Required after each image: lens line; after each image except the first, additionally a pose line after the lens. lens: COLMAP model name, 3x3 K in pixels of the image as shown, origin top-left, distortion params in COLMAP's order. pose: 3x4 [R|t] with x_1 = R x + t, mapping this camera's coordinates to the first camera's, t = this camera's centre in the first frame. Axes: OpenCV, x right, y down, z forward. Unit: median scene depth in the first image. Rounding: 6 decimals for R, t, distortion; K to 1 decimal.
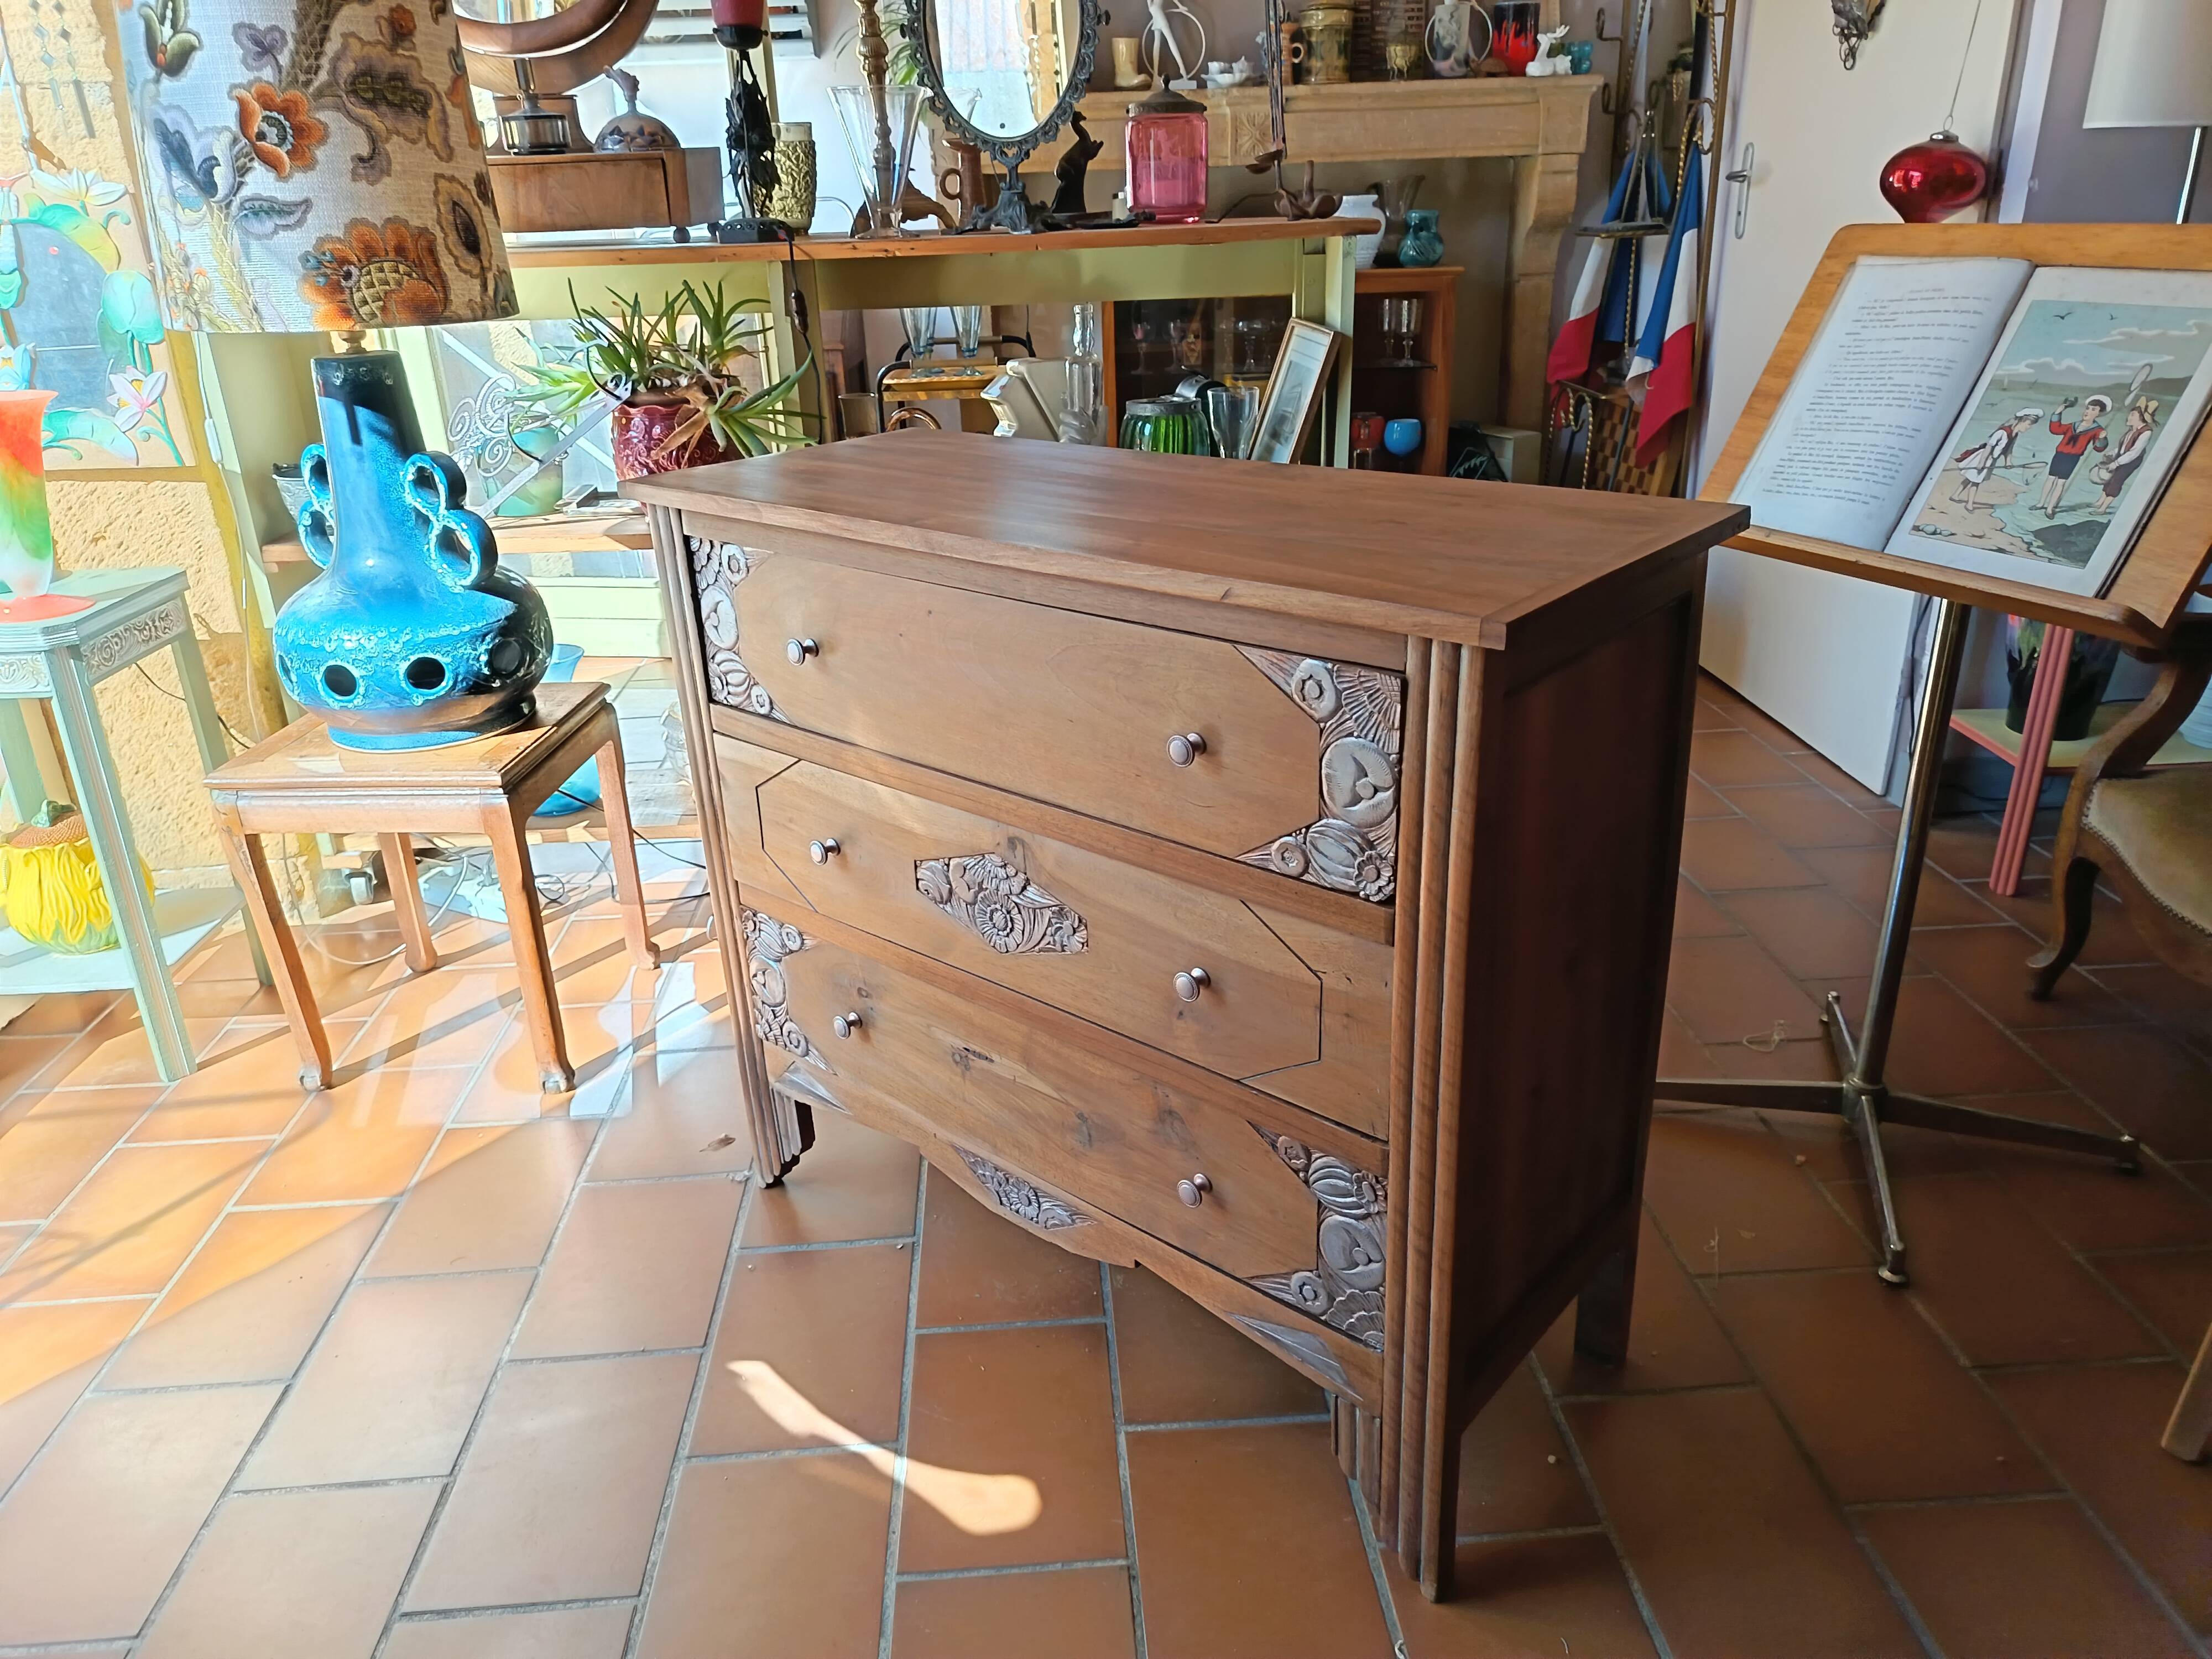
lens RADIAL K [[1539.6, 0, 1115.0], [0, 1539.6, 826.5], [0, 0, 1]] dist [0.051082, -0.044918]
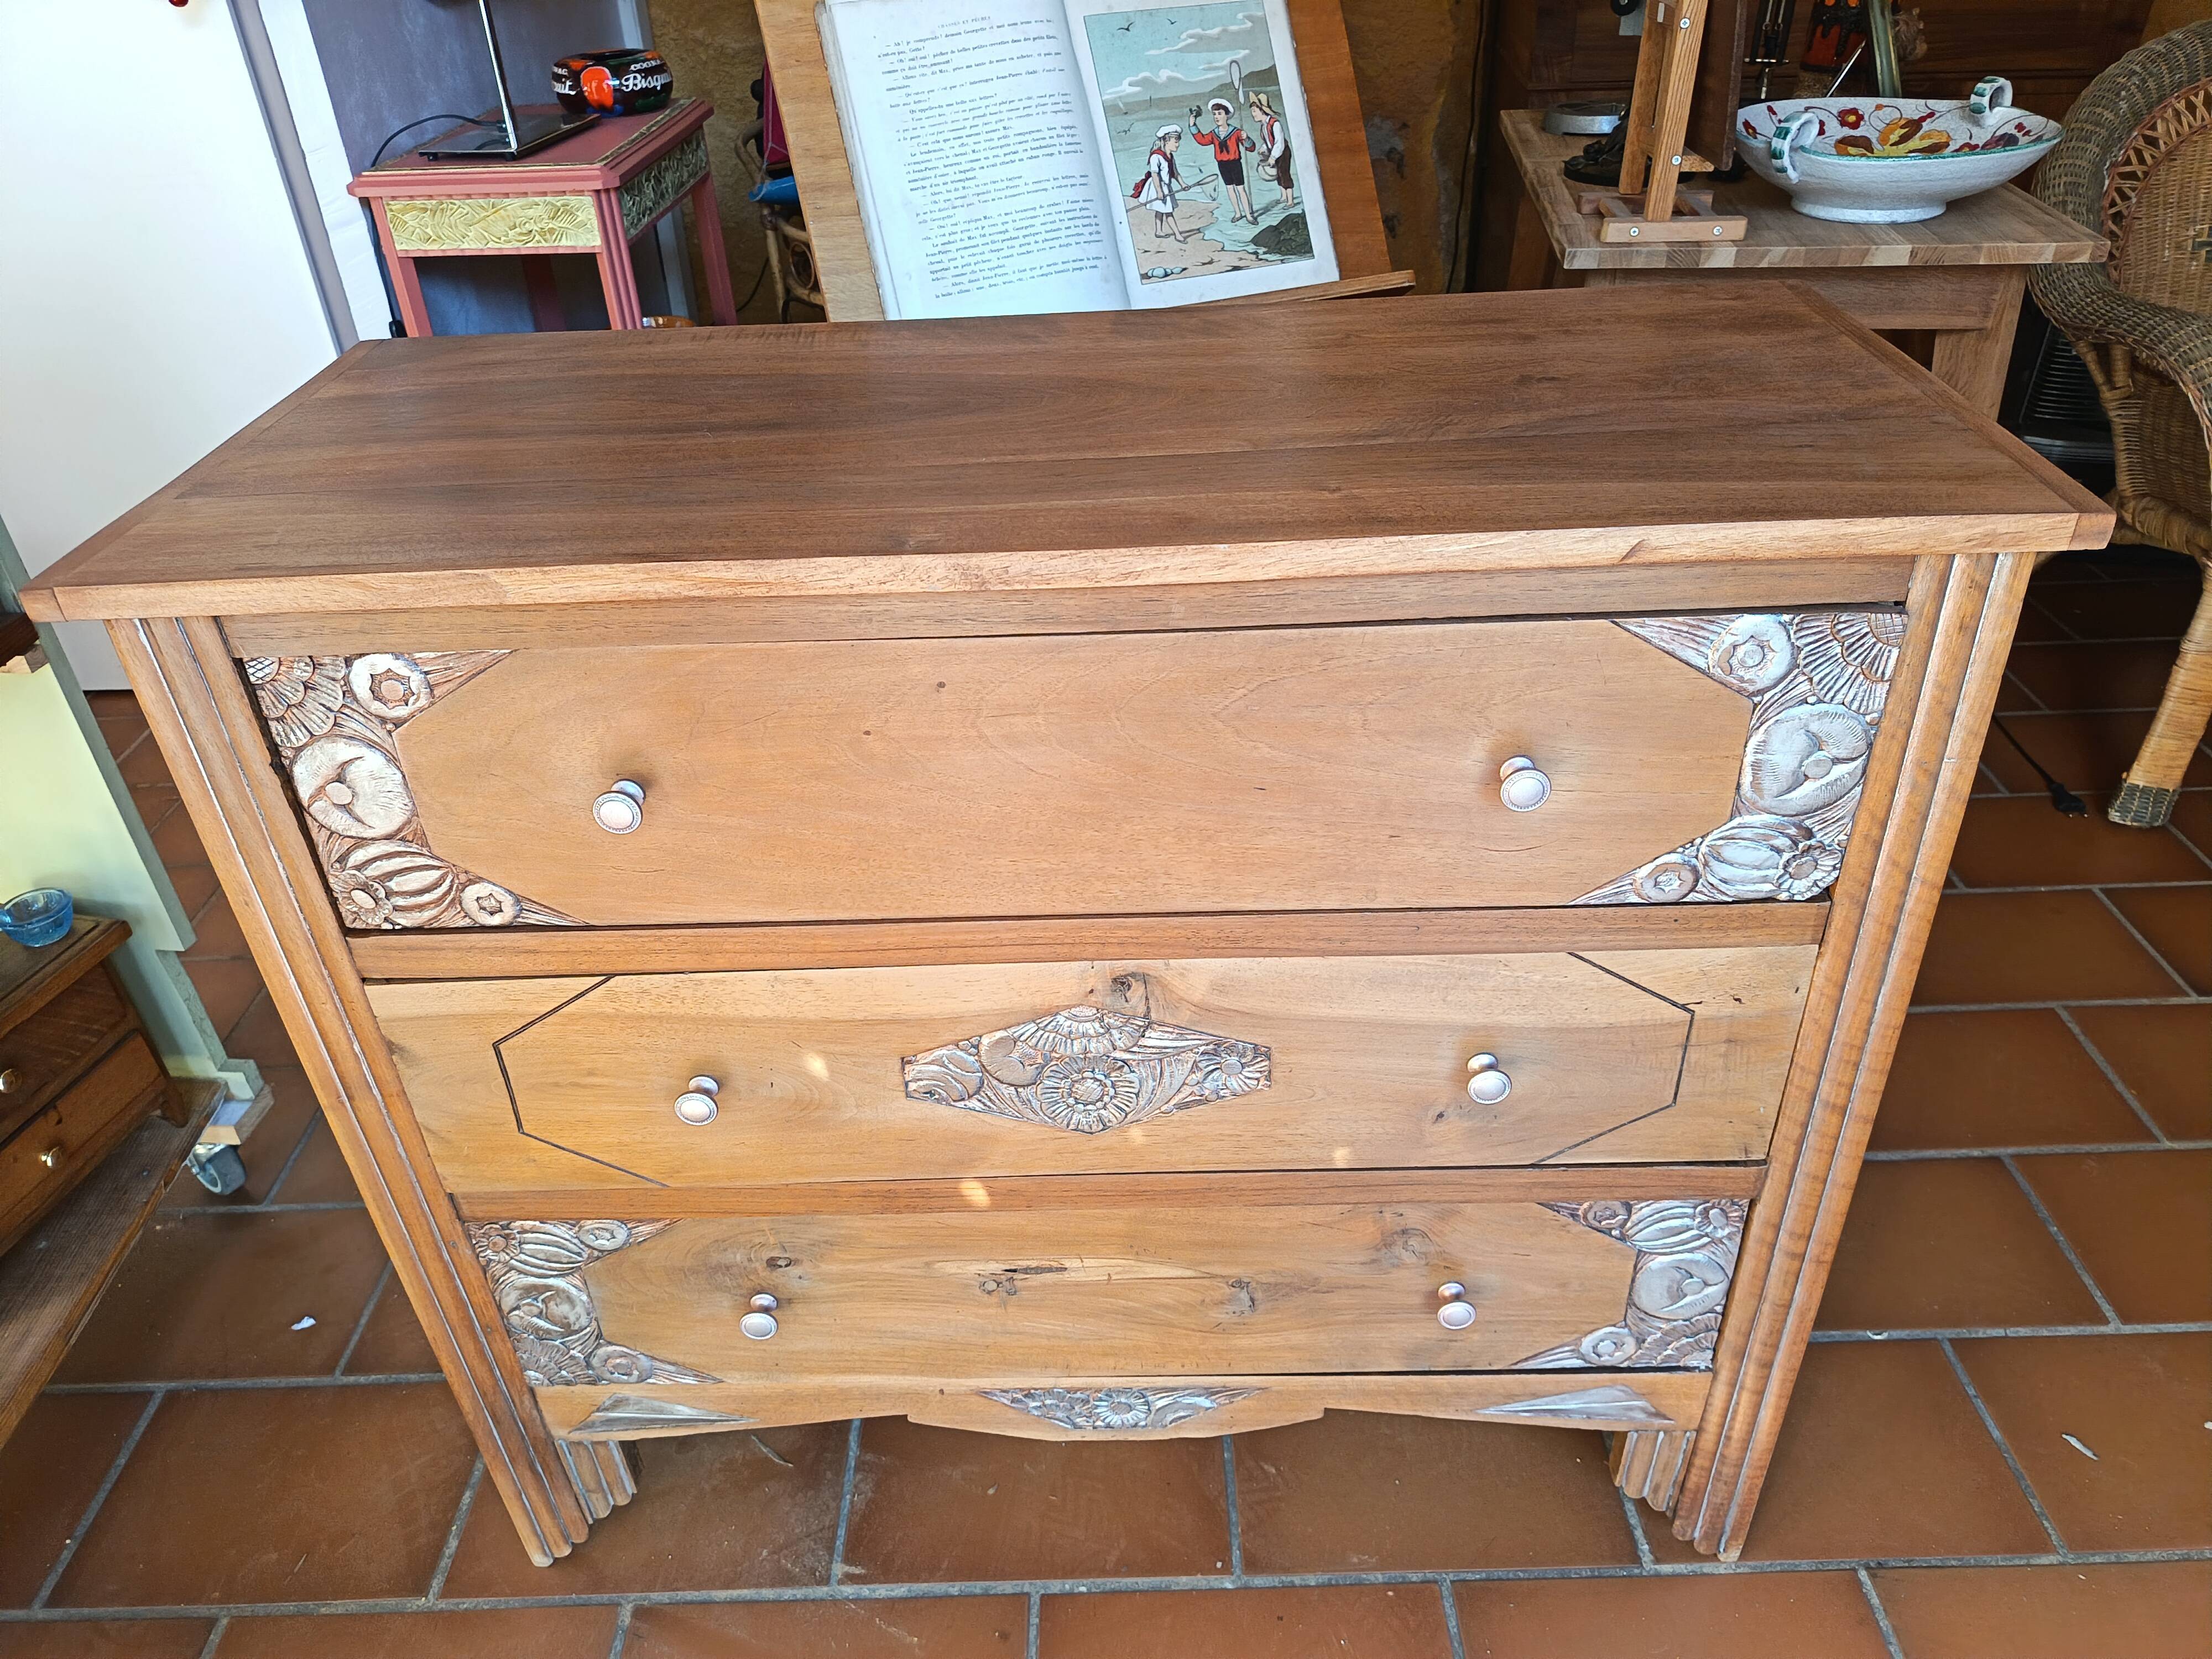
lens RADIAL K [[1544.3, 0, 1103.9], [0, 1544.3, 829.2], [0, 0, 1]] dist [0.038165, -0.046074]
pose [[0.766602, -0.353643, 0.535965, -0.358812], [0.262492, 0.934340, 0.241053, -0.187980], [-0.586020, -0.044106, 0.809095, 0.433204]]
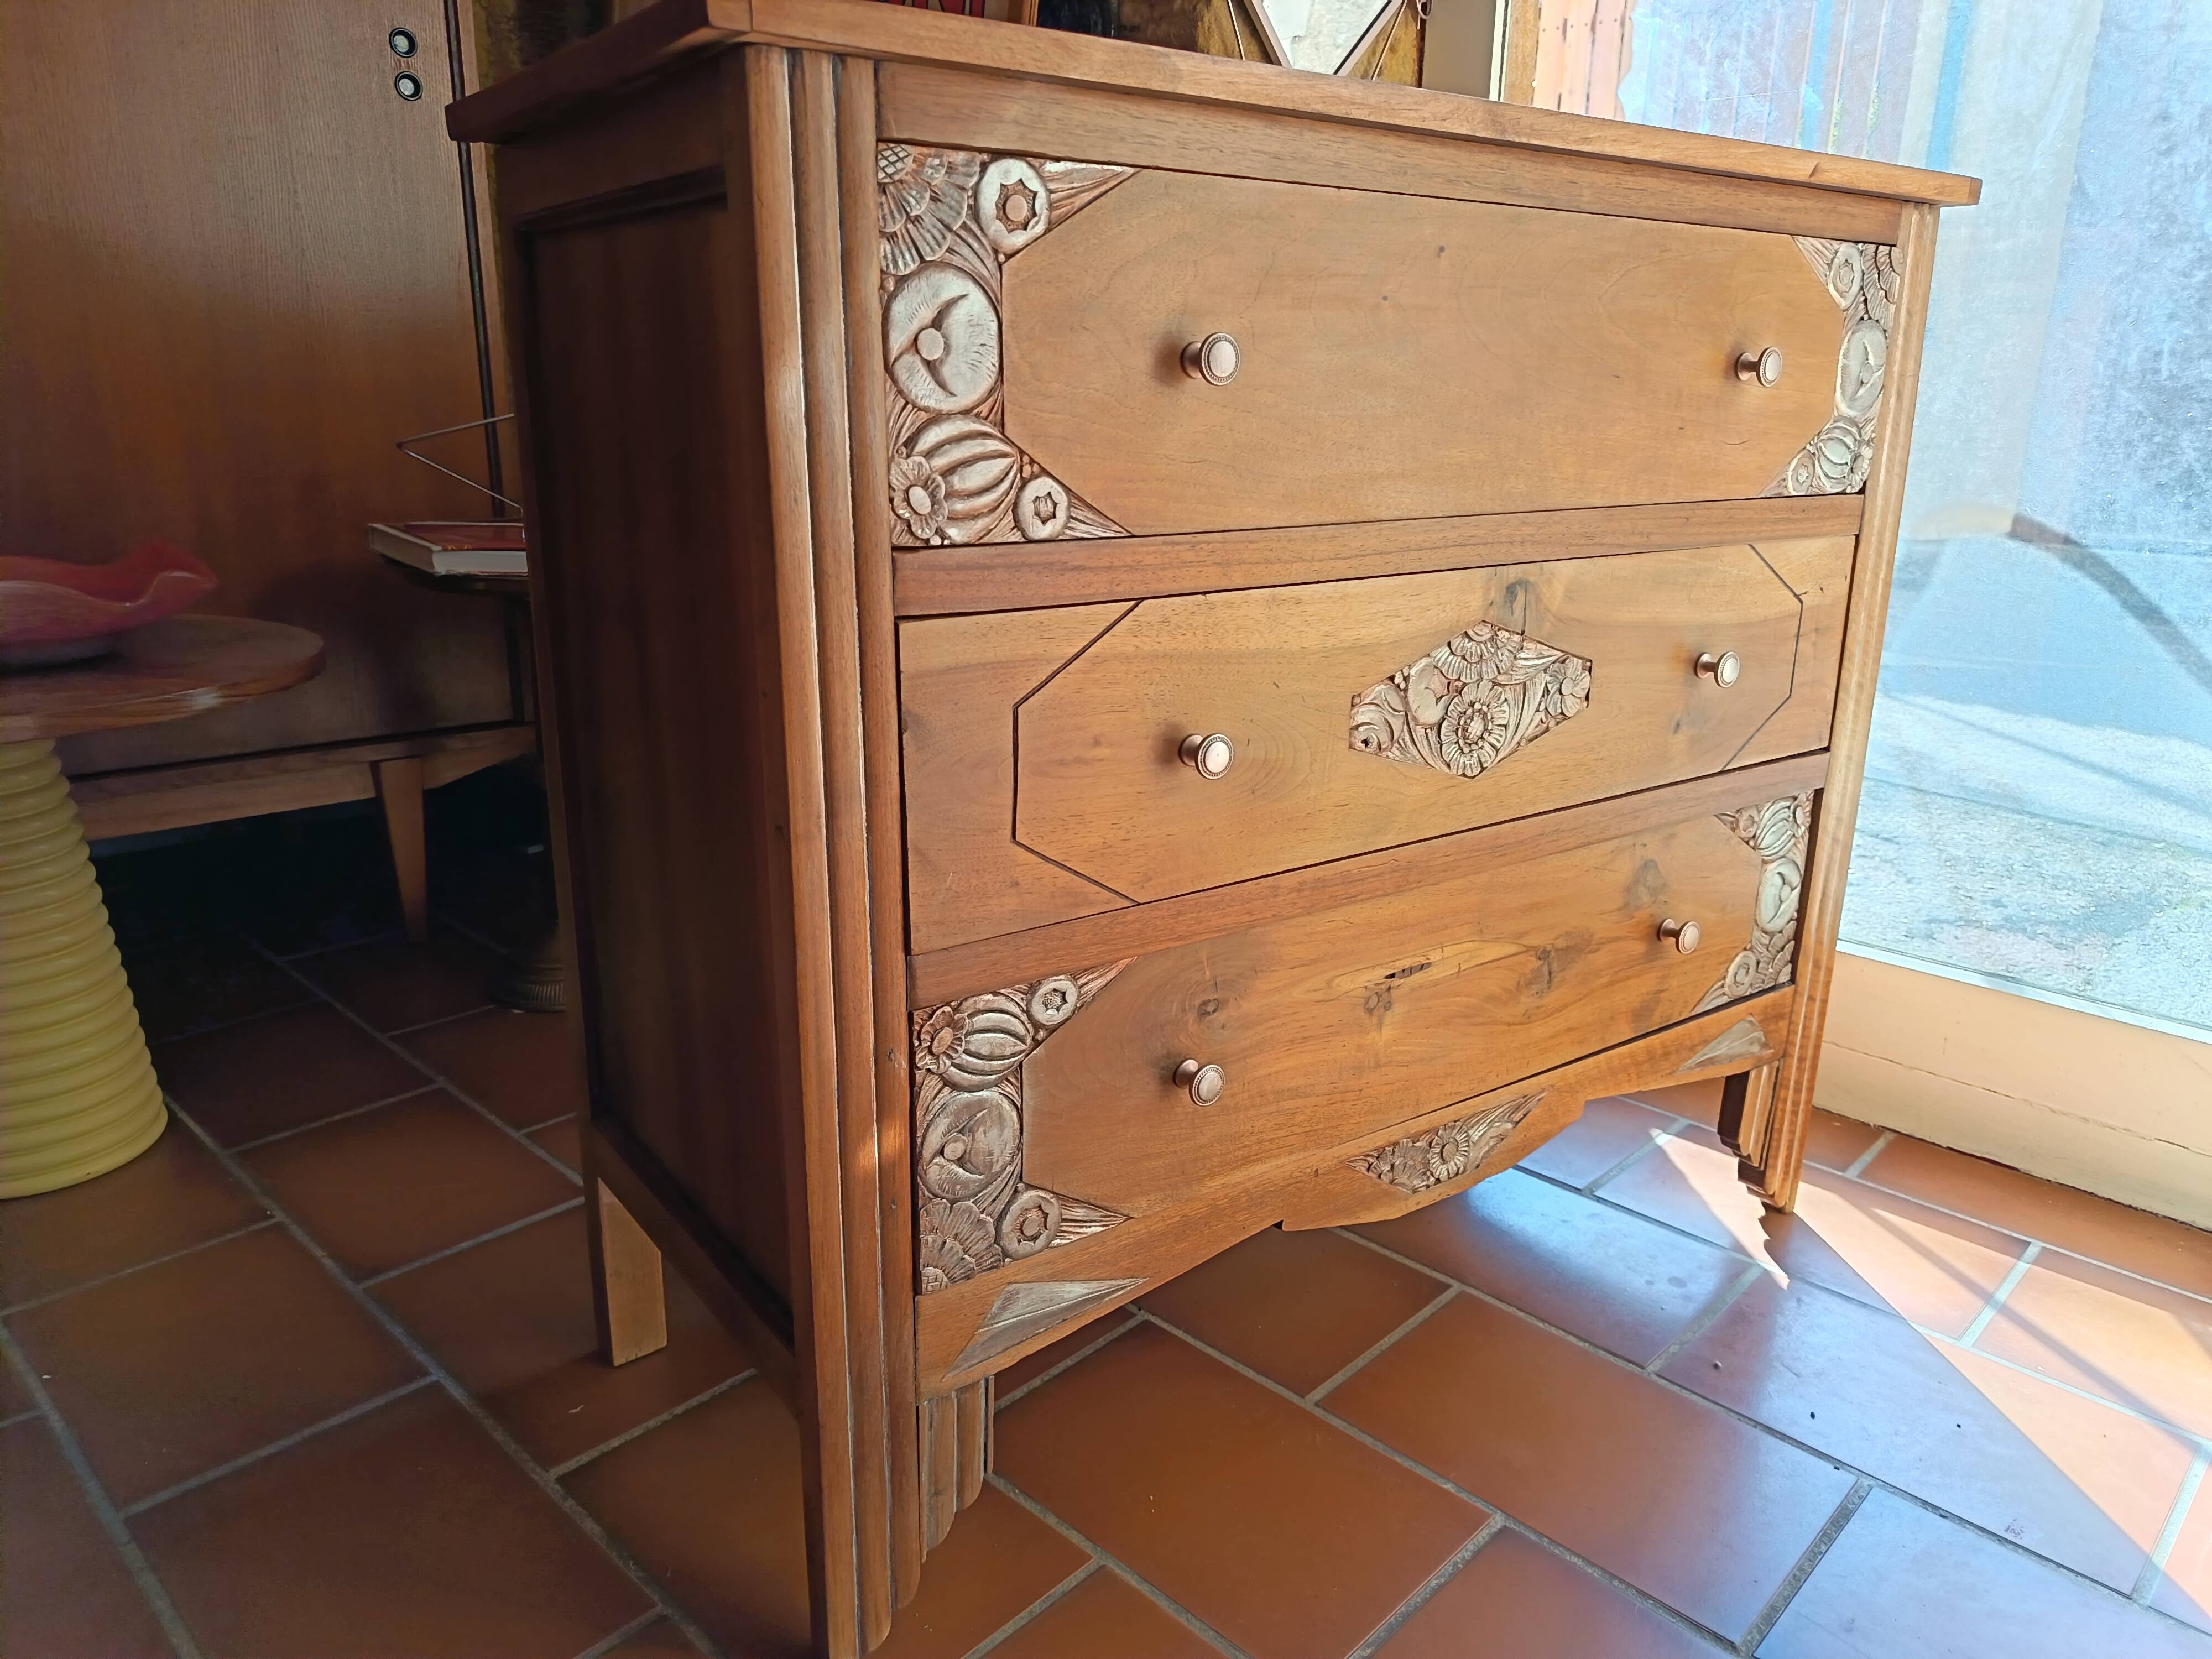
lens RADIAL K [[1532.1, 0, 1106.4], [0, 1532.1, 835.5], [0, 0, 1]] dist [0.070122, -0.111052]
pose [[0.243658, -0.243564, 0.938780, -0.727112], [0.353777, 0.923579, 0.147798, -0.051405], [-0.903035, 0.296107, 0.311205, 0.882905]]
